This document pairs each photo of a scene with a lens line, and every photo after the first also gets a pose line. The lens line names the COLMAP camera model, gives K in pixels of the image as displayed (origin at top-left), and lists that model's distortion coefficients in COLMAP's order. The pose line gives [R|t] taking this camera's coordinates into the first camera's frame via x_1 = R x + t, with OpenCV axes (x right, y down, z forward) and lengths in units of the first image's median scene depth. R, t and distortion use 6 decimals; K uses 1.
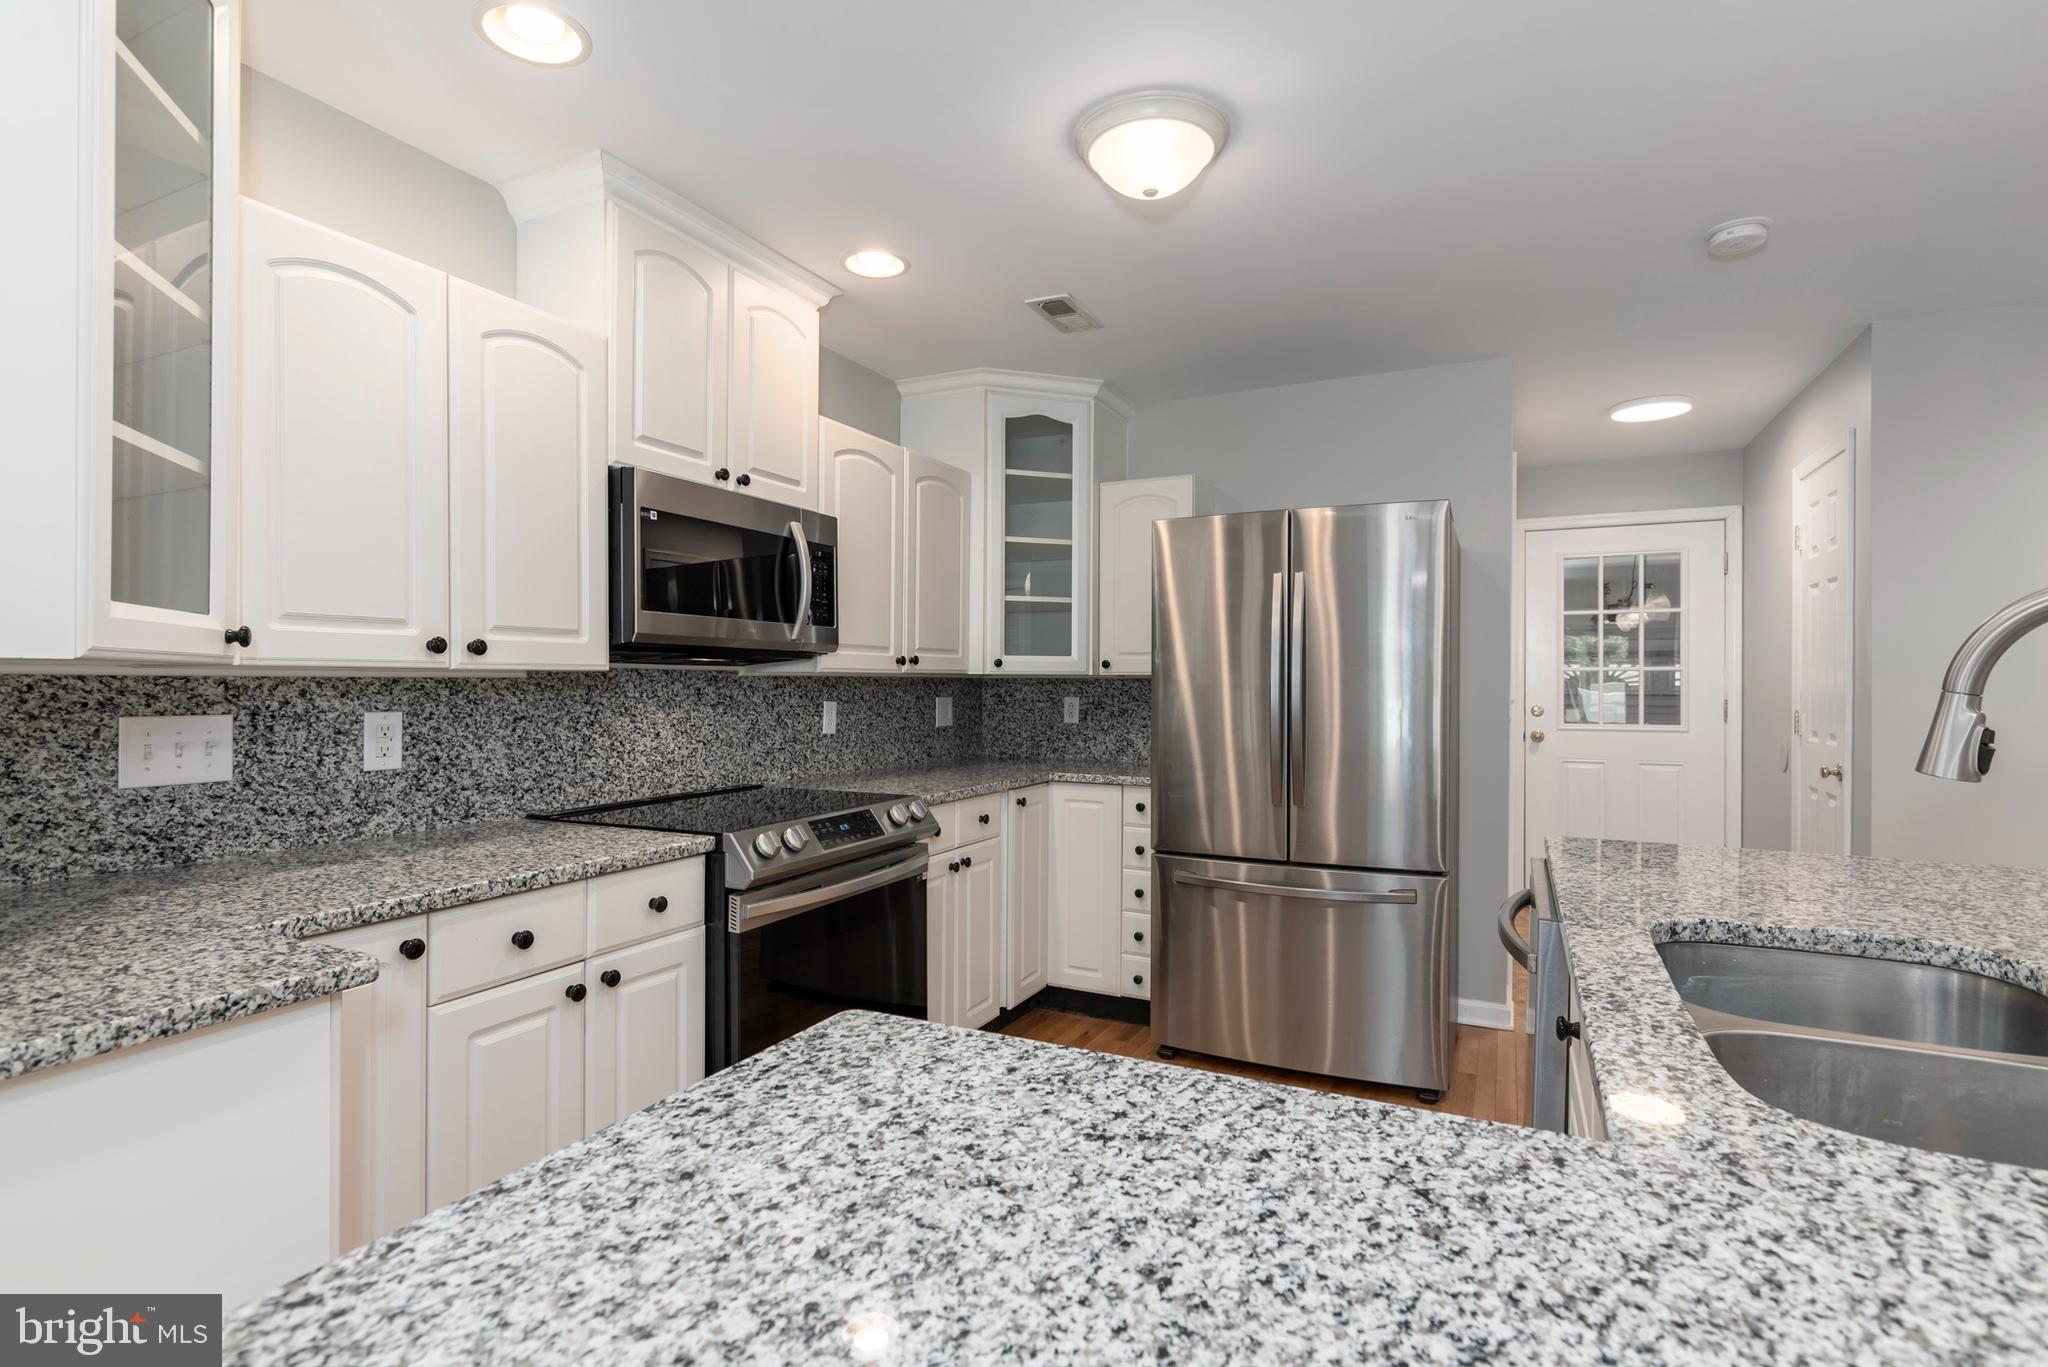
lens RADIAL K [[1014.4, 0, 1051.4], [0, 1014.4, 683.4], [0, 0, 1]] dist [-0.000666, -0.001242]
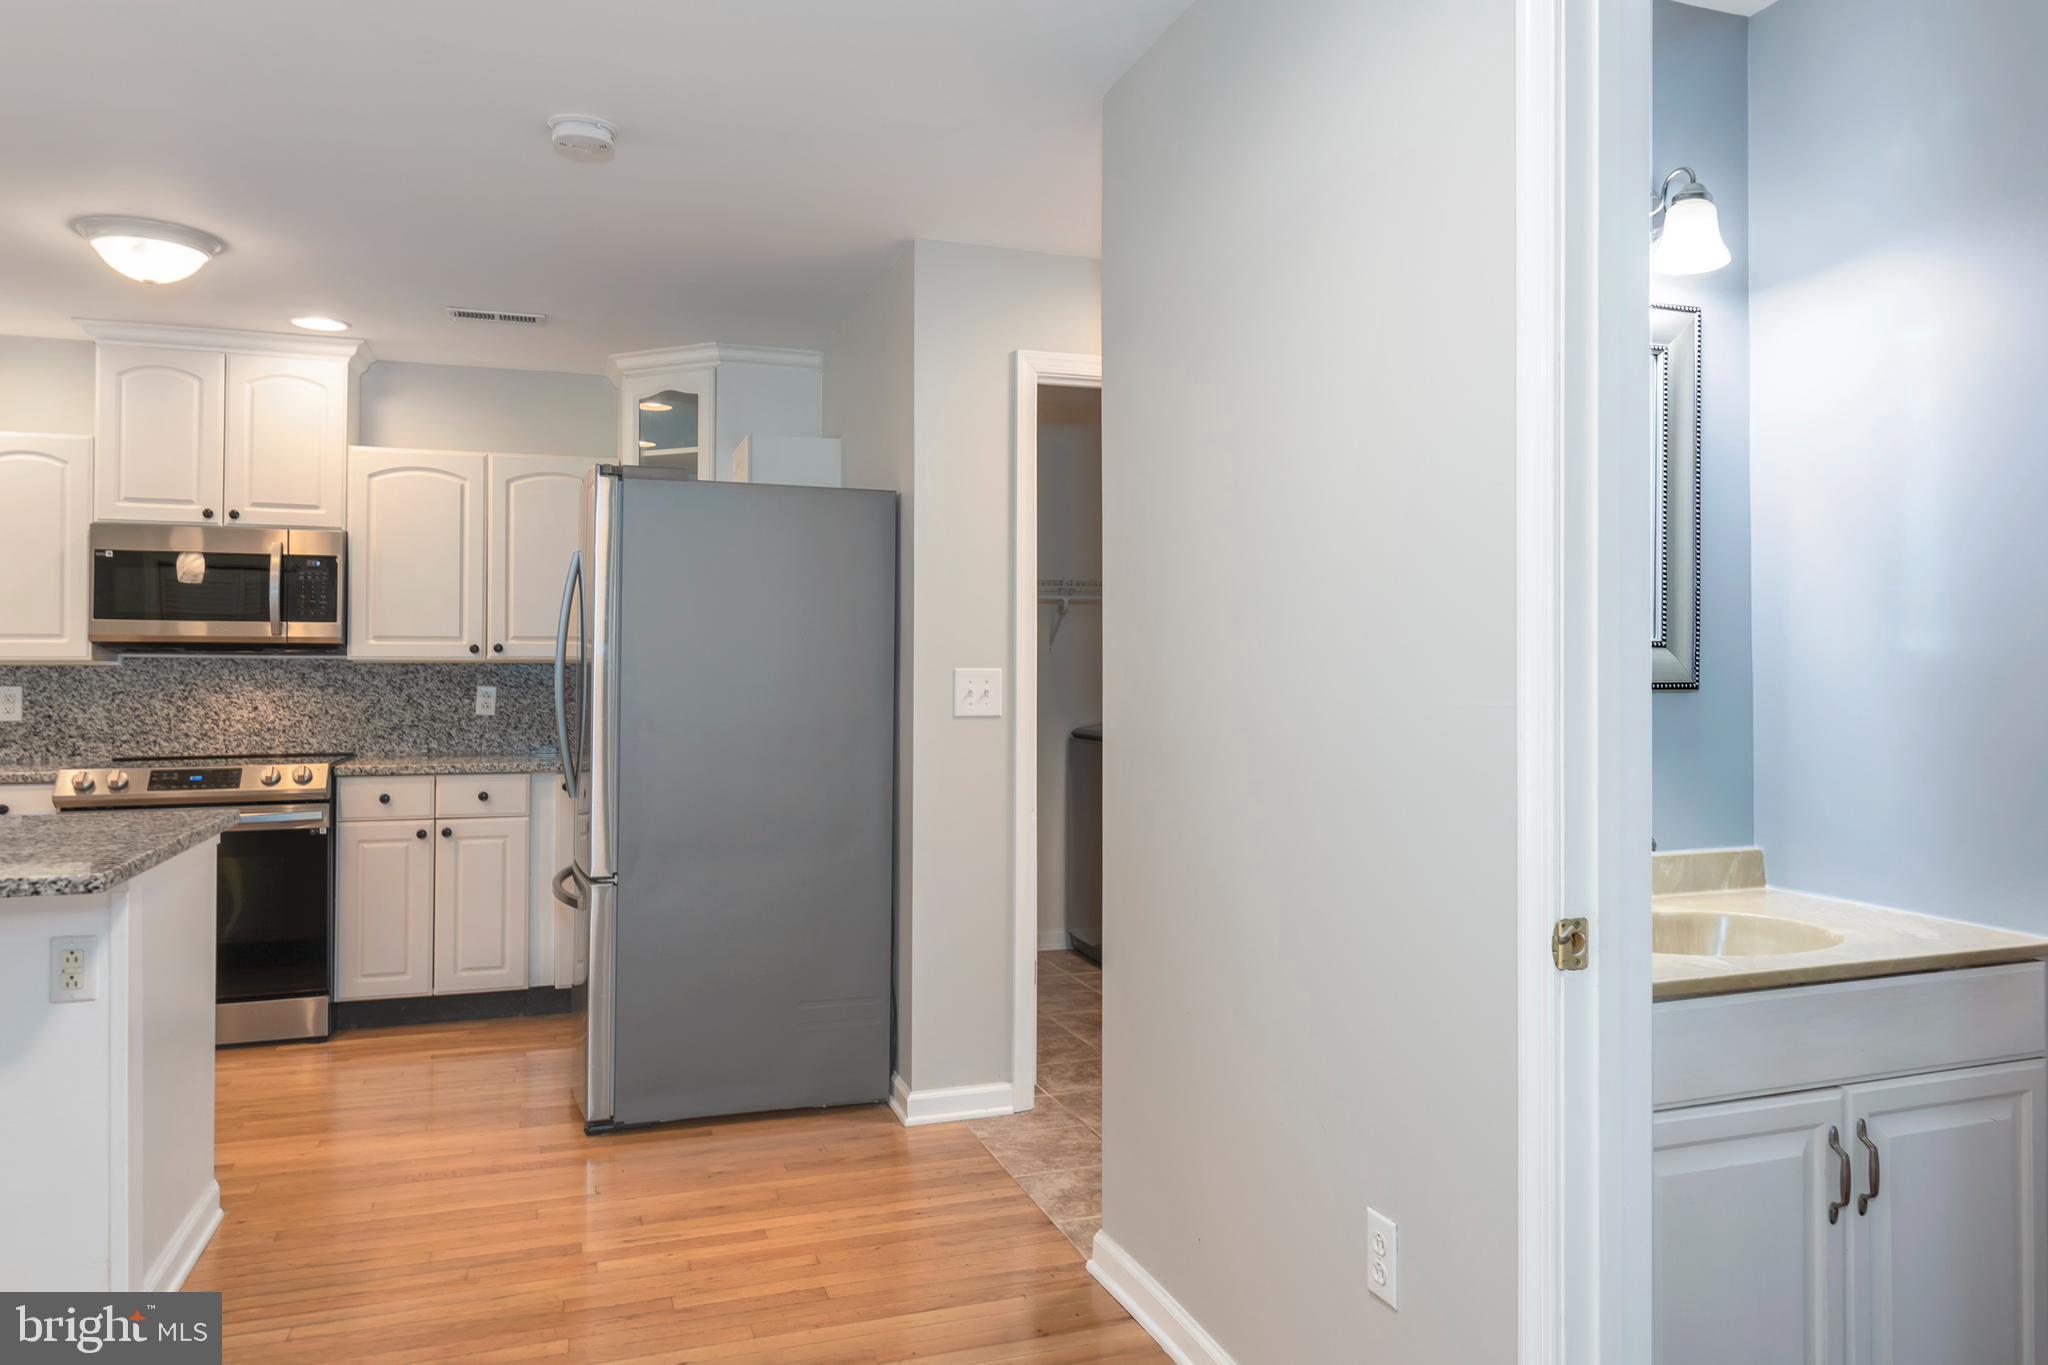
lens RADIAL K [[1447.8, 0, 1093.2], [0, 1447.8, 655.3], [0, 0, 1]] dist [0.003242, -0.004871]
pose [[0.710808, -0.007892, -0.703342, 1.693502], [-0.000567, 0.999930, -0.011793, 0.003242], [0.703386, 0.008781, 0.710754, 0.421258]]
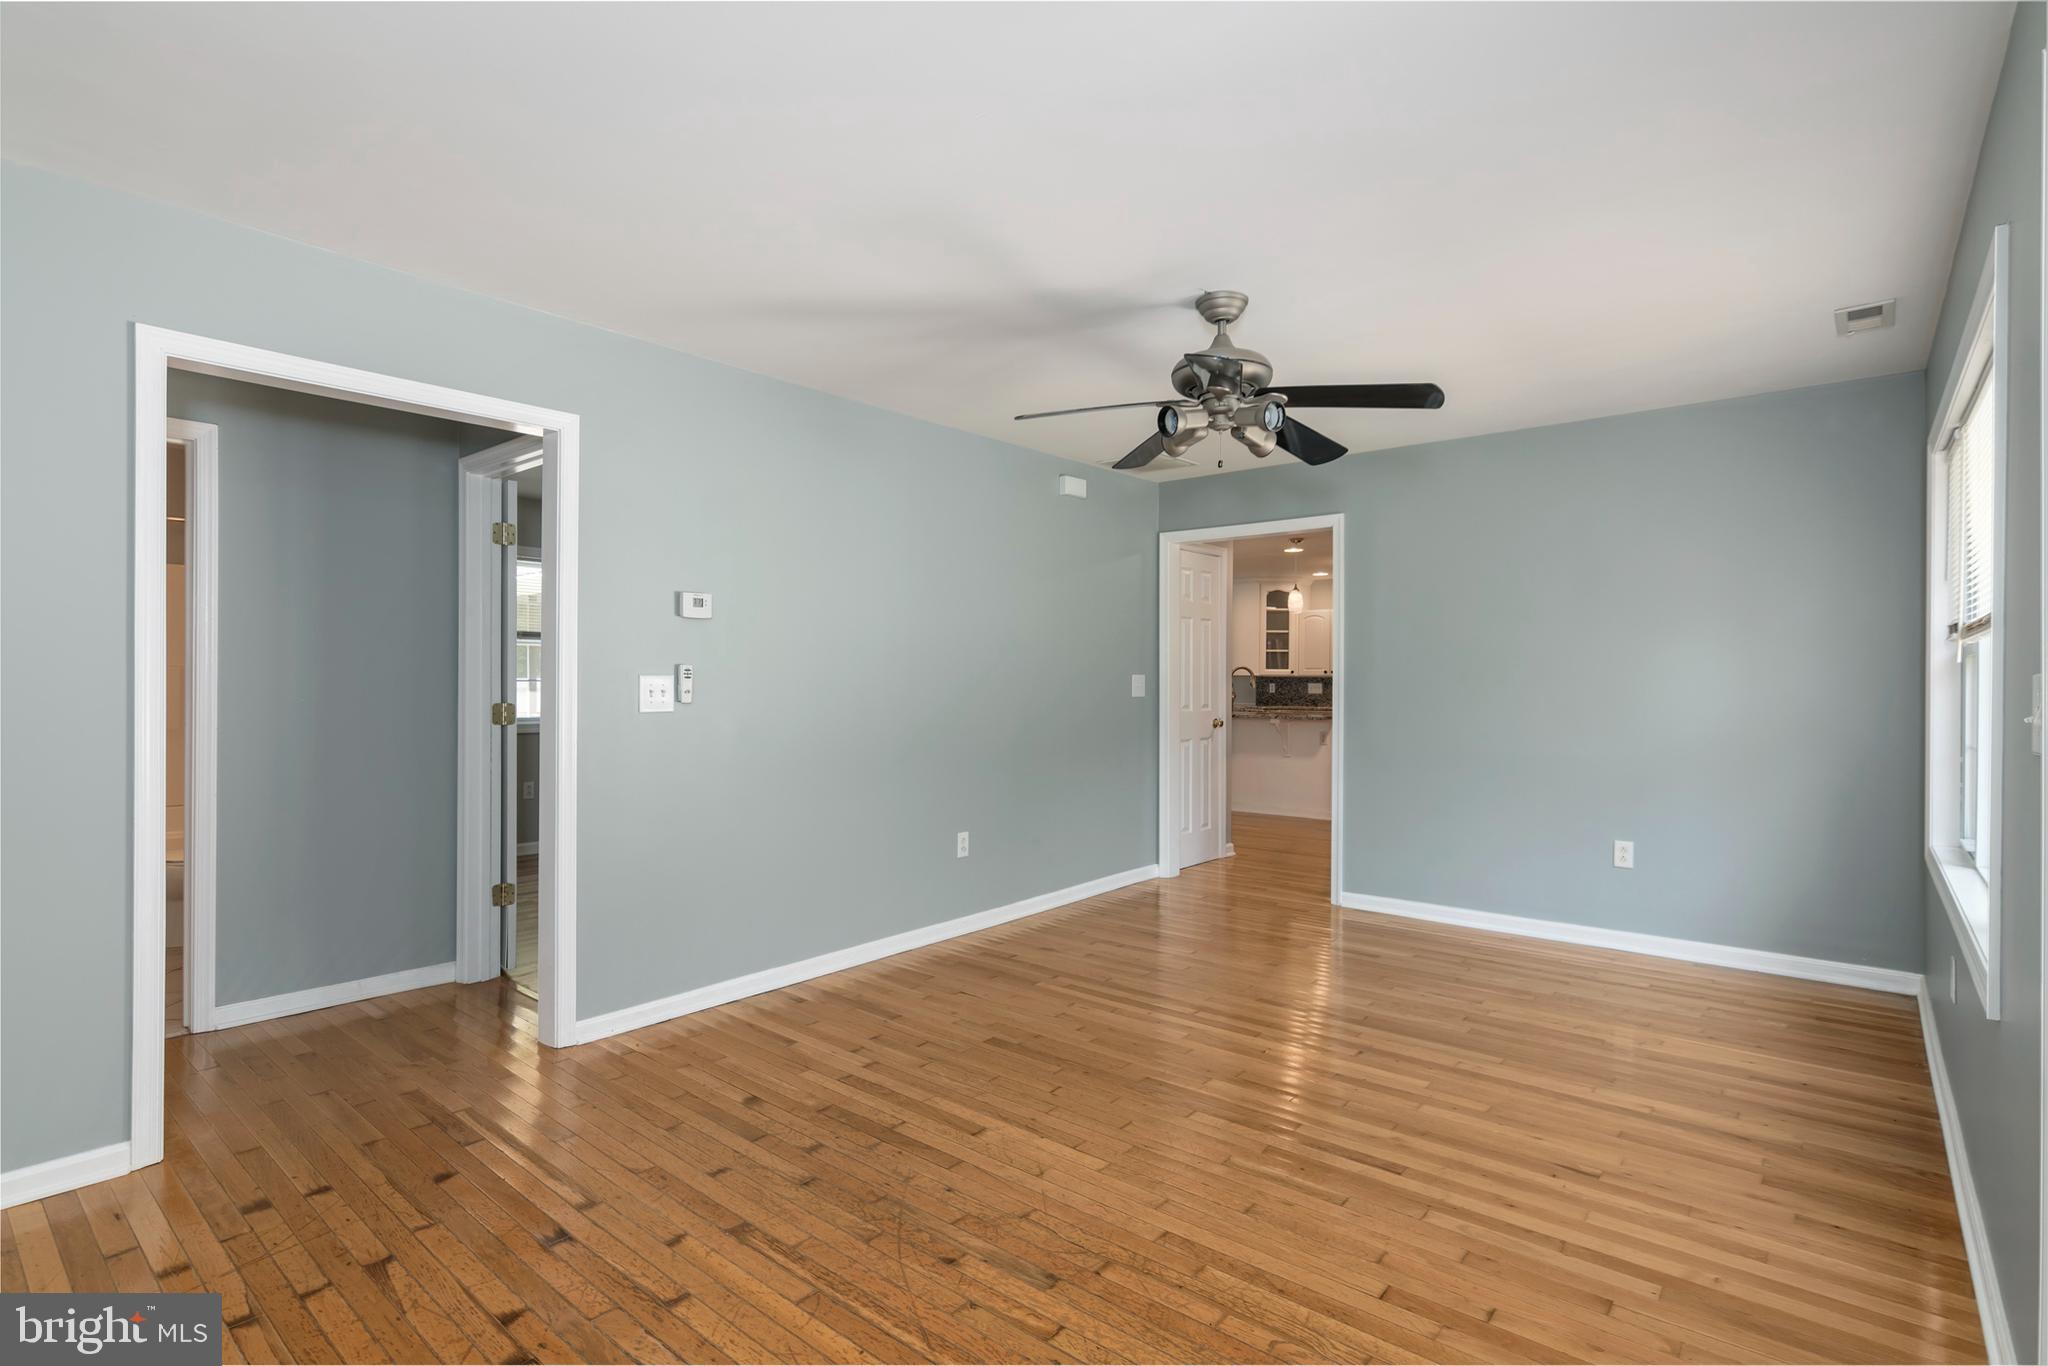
lens RADIAL K [[1020.0, 0, 1003.7], [0, 1020.0, 682.2], [0, 0, 1]] dist [0.001682, -0.000063]
pose [[-0.265104, 0.001106, -0.964219, 3.893082], [-0.006412, 0.999975, 0.002910, 0.012589], [0.964198, 0.006954, -0.265090, 0.506637]]
